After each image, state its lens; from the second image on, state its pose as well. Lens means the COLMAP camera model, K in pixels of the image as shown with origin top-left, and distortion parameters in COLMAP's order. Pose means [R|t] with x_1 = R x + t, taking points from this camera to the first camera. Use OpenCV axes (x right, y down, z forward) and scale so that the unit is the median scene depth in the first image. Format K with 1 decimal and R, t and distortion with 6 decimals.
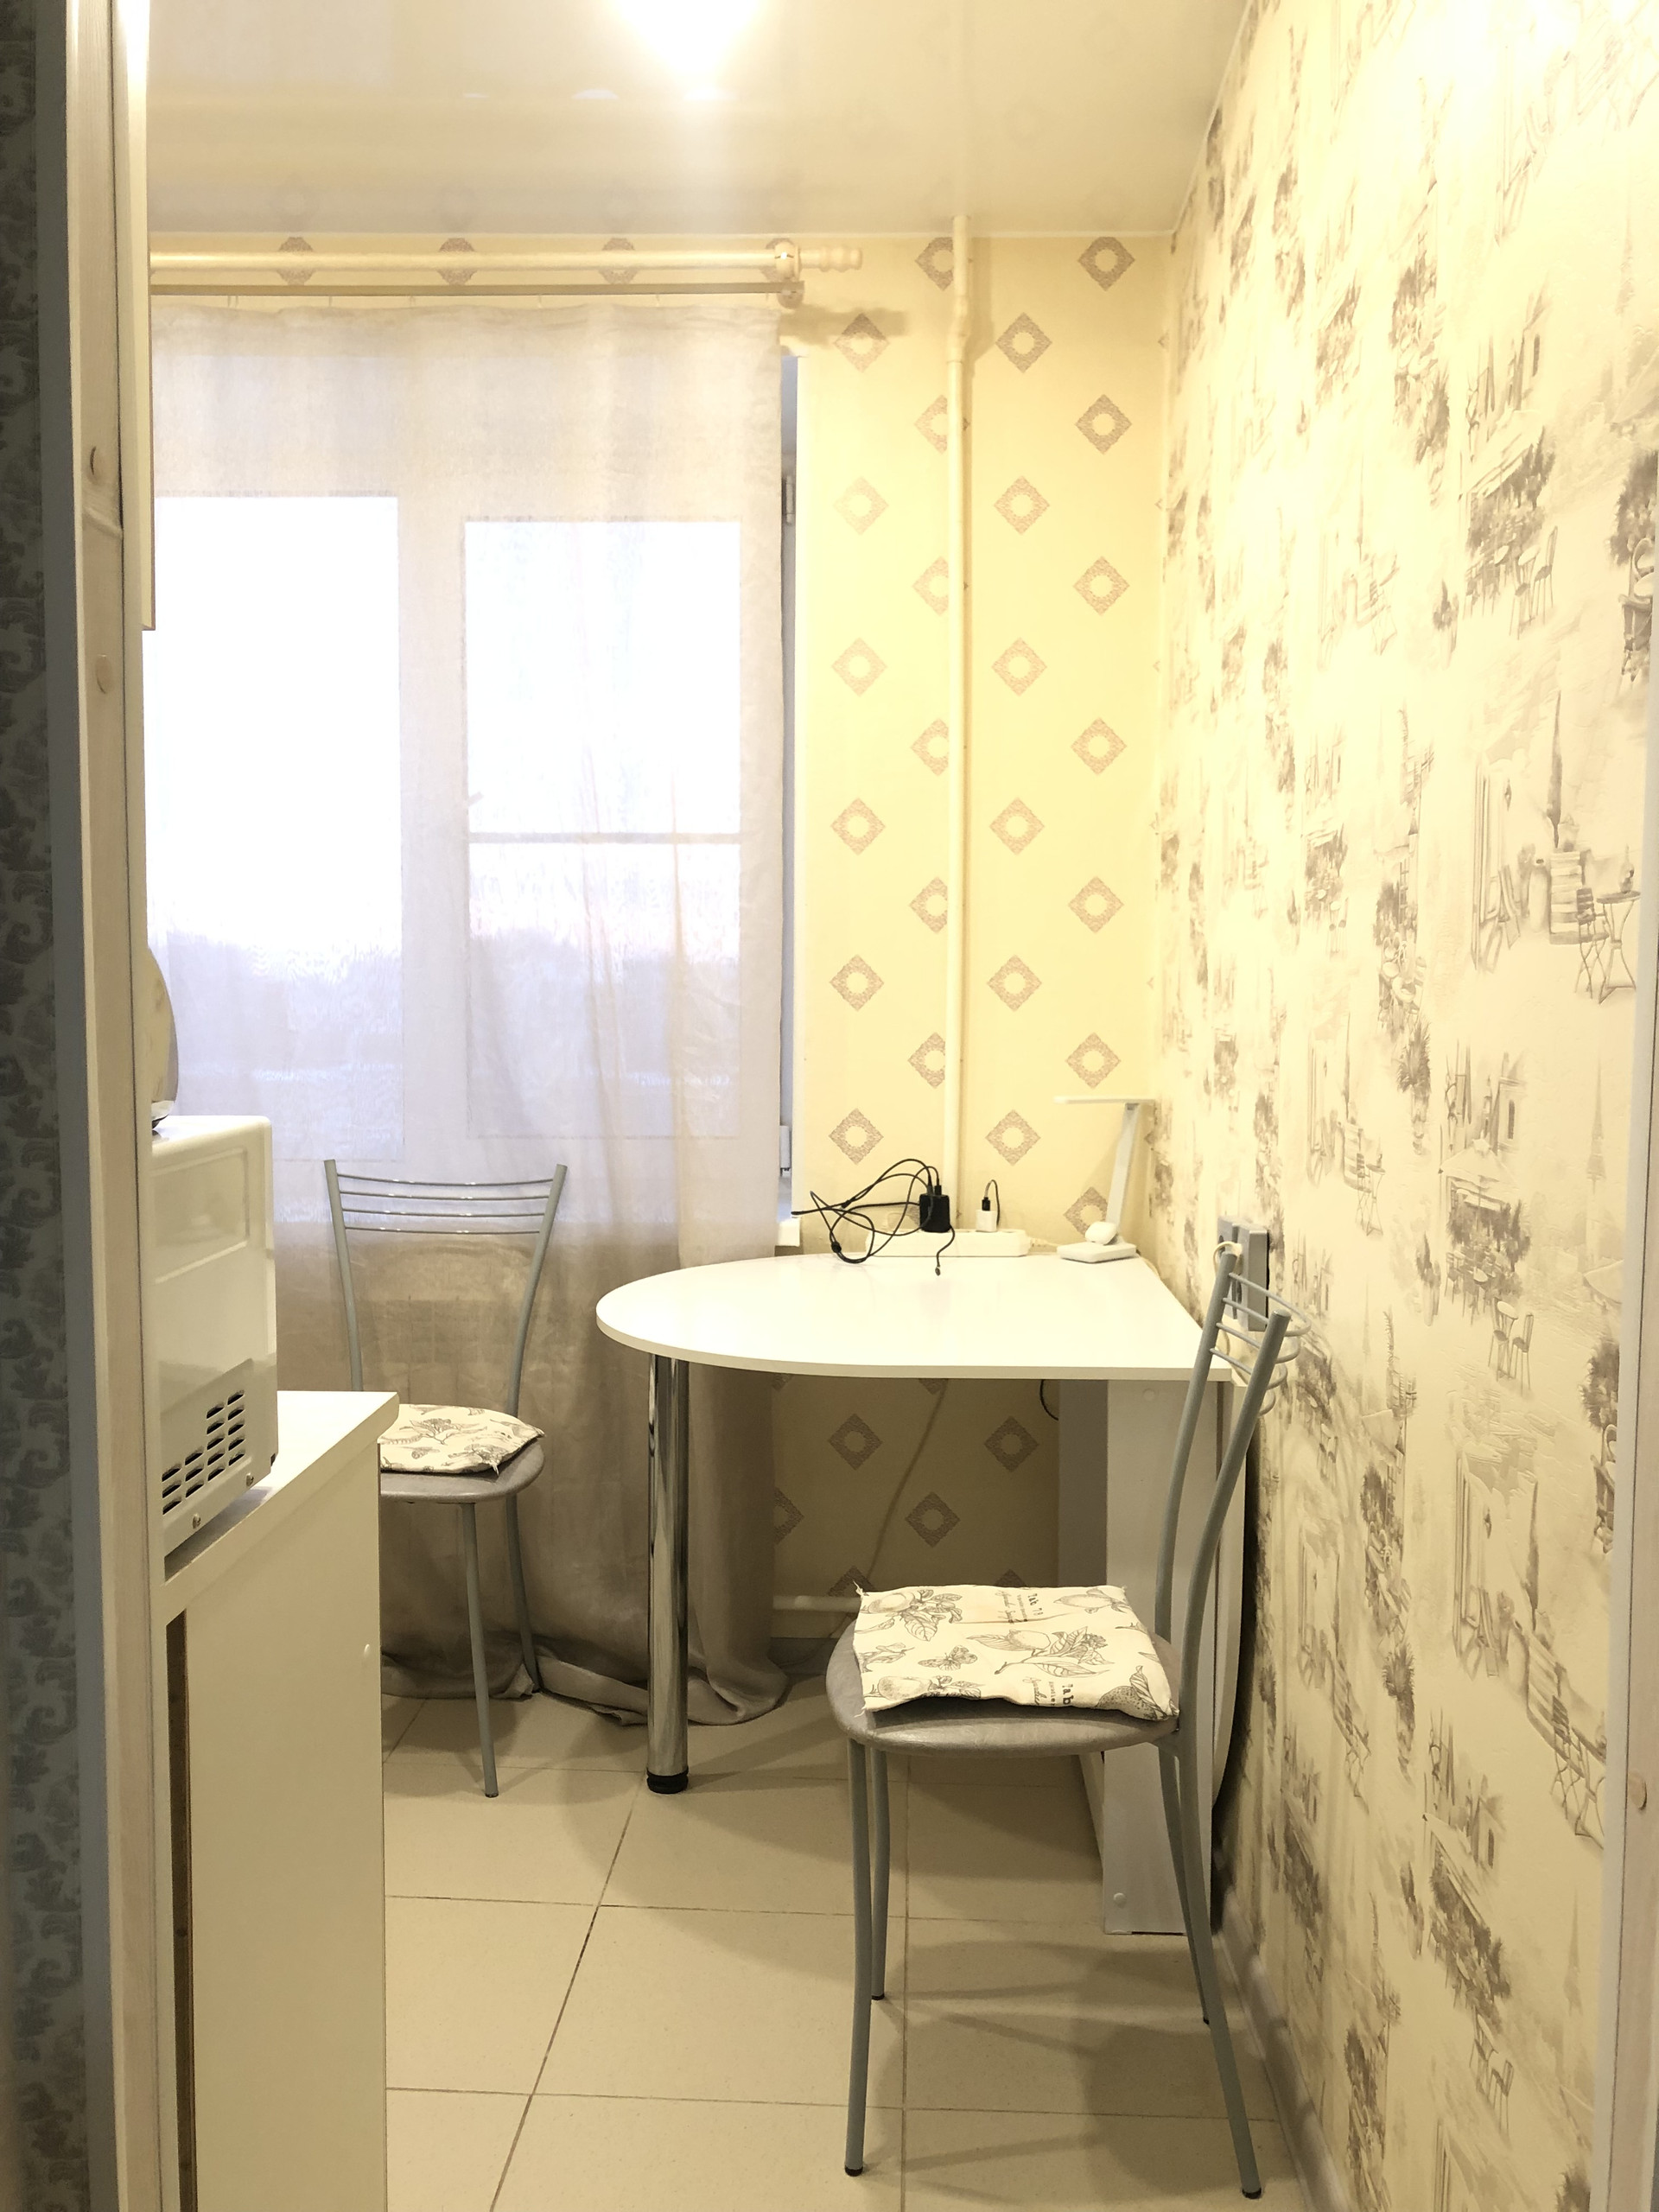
lens RADIAL K [[1798.6, 0, 829.8], [0, 1798.6, 1113.3], [0, 0, 1]] dist [-0.003924, -0.005267]
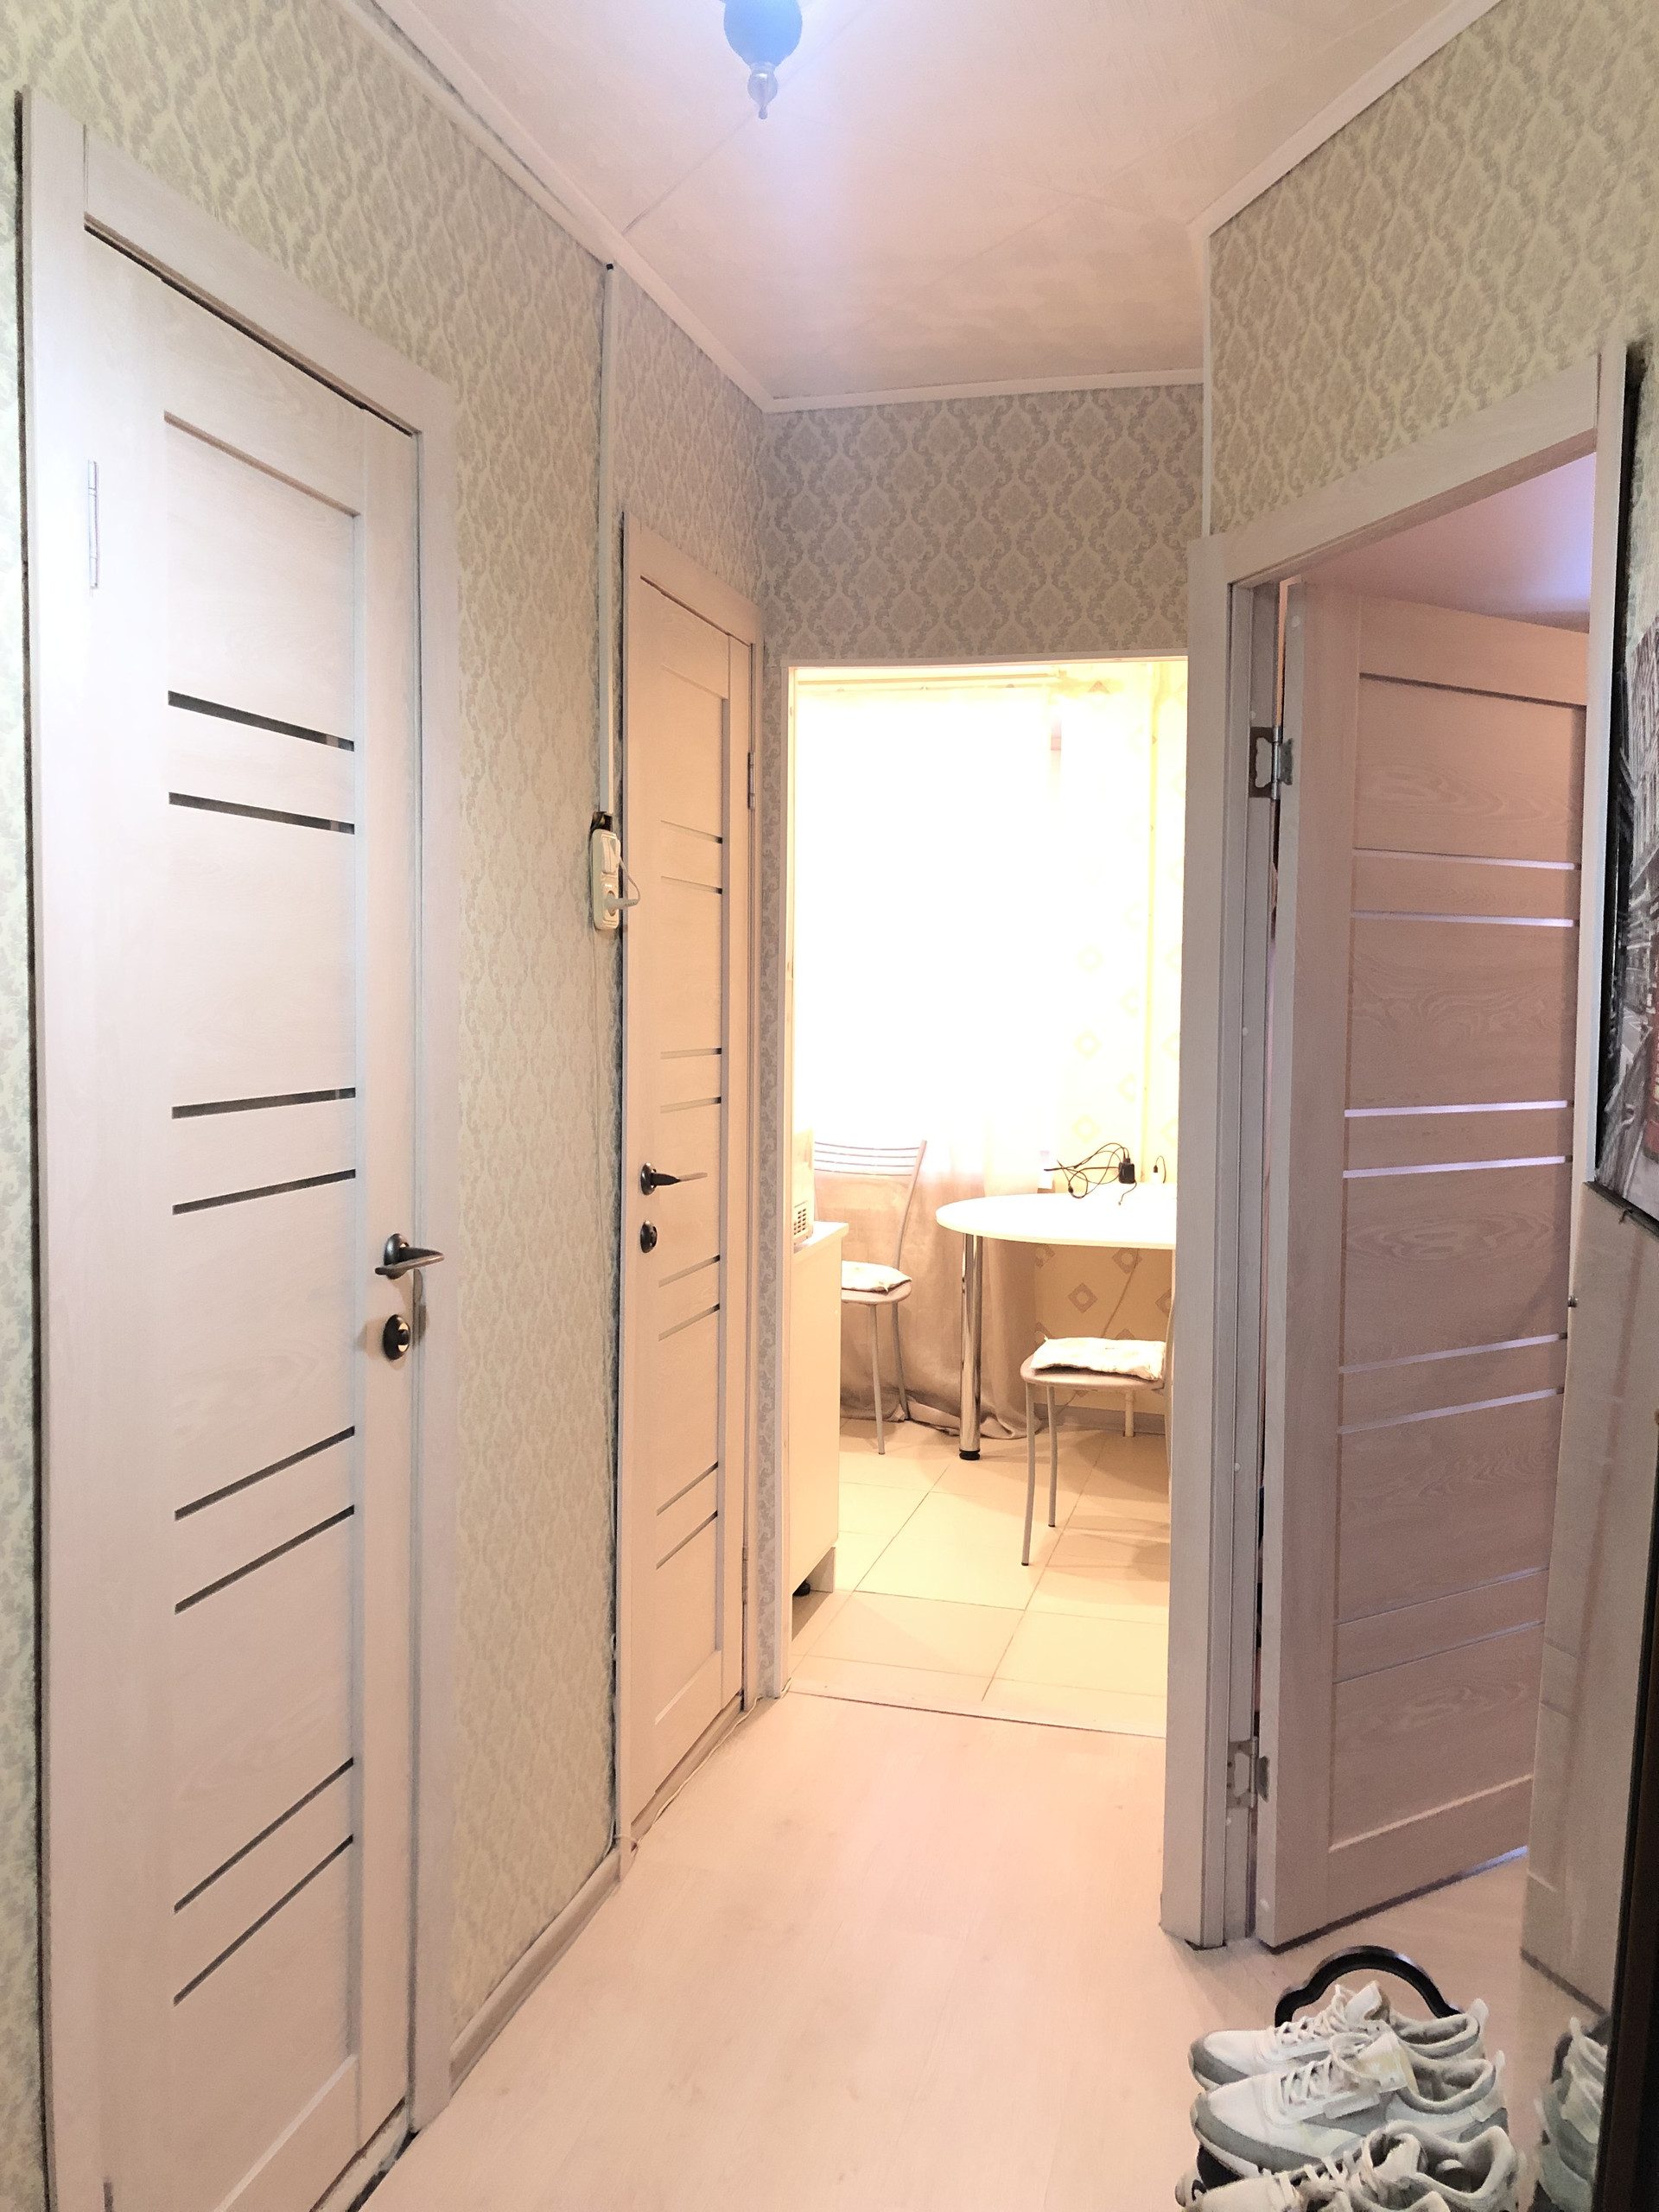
lens RADIAL K [[1798.6, 0, 830.8], [0, 1798.6, 1104.1], [0, 0, 1]] dist [-0.003924, -0.005267]
pose [[0.974651, 0.022497, -0.222597, 0.181120], [-0.020566, 0.999728, 0.010989, -0.030839], [0.222784, -0.006132, 0.974849, -0.902001]]
